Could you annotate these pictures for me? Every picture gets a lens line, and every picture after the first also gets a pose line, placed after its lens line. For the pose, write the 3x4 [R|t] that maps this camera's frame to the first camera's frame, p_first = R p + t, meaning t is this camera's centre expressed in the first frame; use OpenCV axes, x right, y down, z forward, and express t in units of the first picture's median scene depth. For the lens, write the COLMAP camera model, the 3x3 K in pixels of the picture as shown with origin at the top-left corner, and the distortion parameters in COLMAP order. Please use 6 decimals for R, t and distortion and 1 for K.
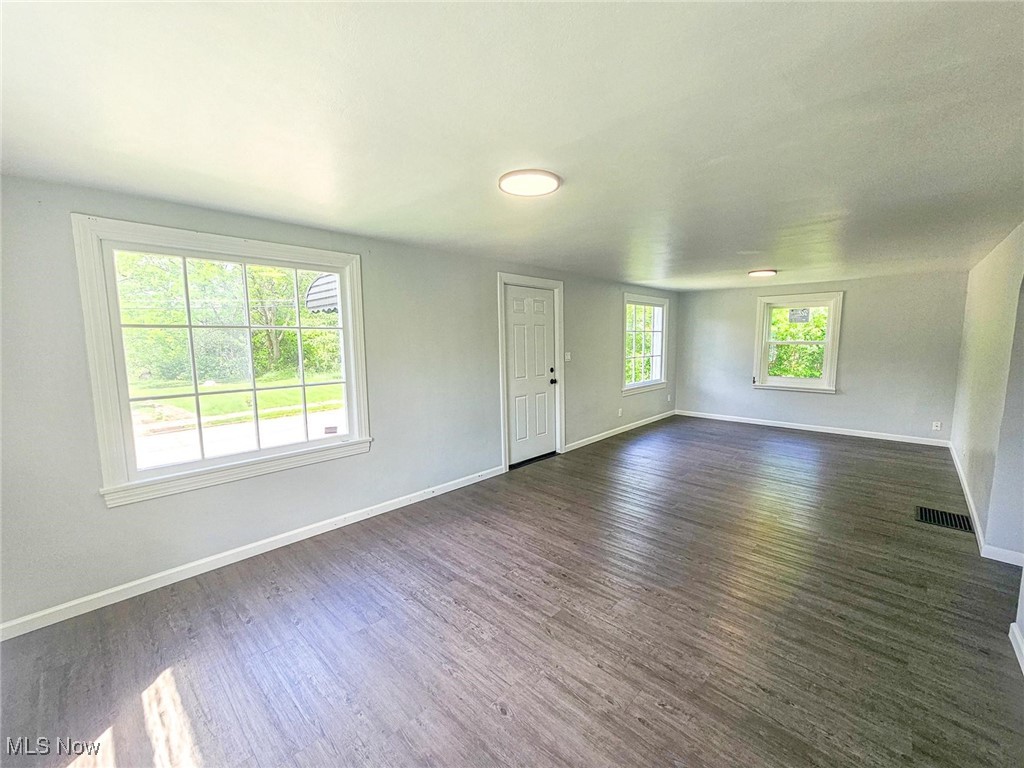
lens RADIAL K [[421.1, 0, 512.0], [0, 421.1, 385.0], [0, 0, 1]] dist [-0.005198, 0.002304]
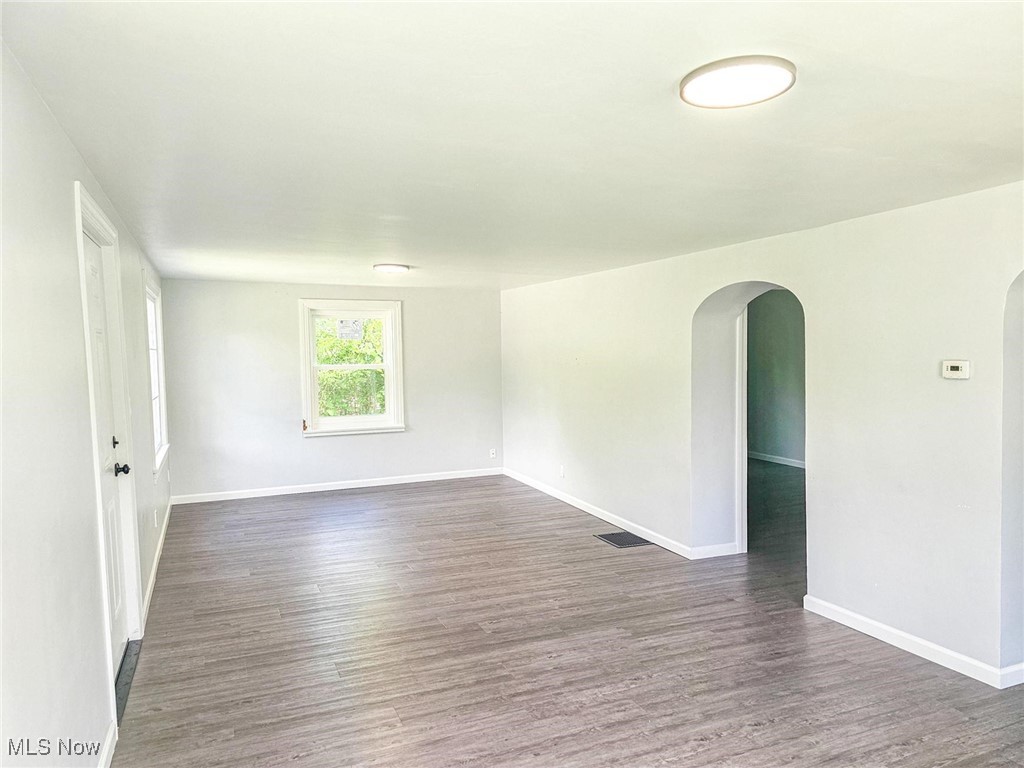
lens RADIAL K [[685.1, 0, 512.7], [0, 685.1, 388.6], [0, 0, 1]] dist [0.062839, -0.041320]
pose [[0.390356, -0.045452, 0.919541, -0.410571], [0.110506, 0.993873, 0.002215, -0.050995], [-0.914008, 0.100751, 0.392987, 0.417167]]
